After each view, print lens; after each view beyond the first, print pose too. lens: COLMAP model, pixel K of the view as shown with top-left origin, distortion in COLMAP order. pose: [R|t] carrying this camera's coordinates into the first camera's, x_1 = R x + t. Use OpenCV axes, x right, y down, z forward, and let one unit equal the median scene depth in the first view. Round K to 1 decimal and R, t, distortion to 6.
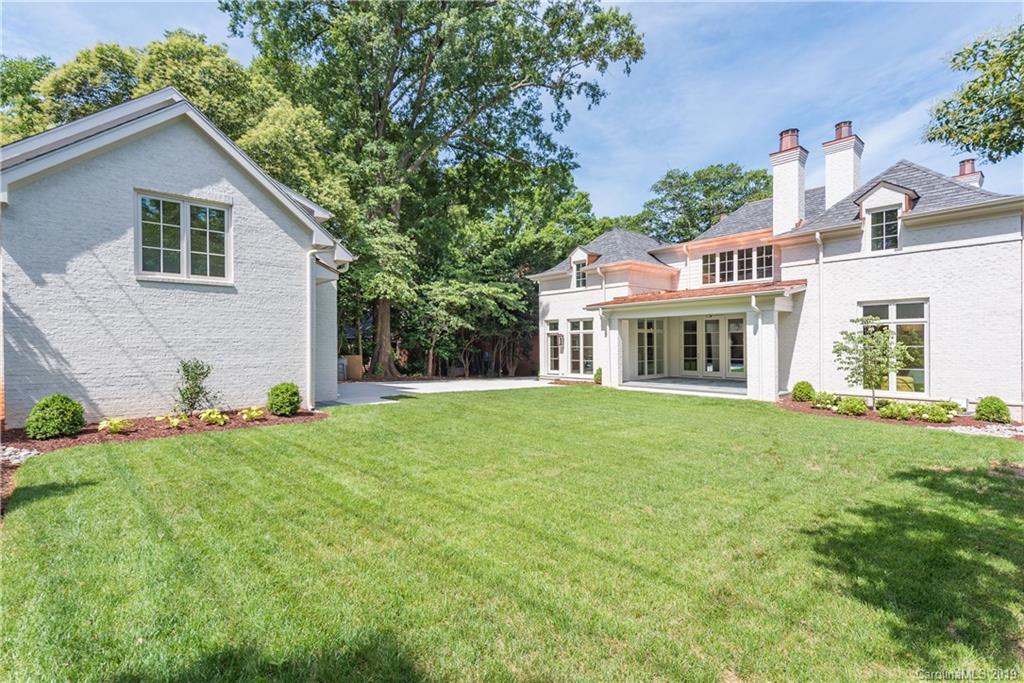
lens RADIAL K [[470.2, 0, 512.0], [0, 470.2, 341.5], [0, 0, 1]] dist [-0.000406, -0.000124]
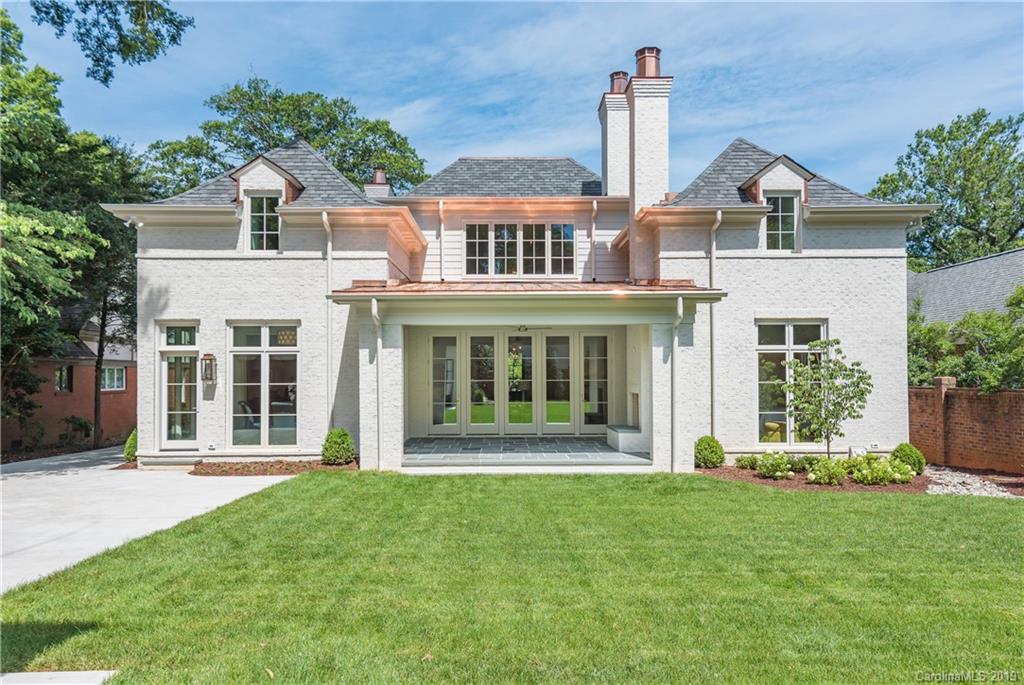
lens RADIAL K [[700.0, 0, 512.0], [0, 700.0, 359.0], [0, 0, 1]] dist [0.016689, 0.000731]
pose [[0.665188, 0.021015, 0.746380, -0.203139], [-0.006237, 0.999725, -0.022589, 0.001414], [-0.746650, 0.010371, 0.665136, 0.400324]]
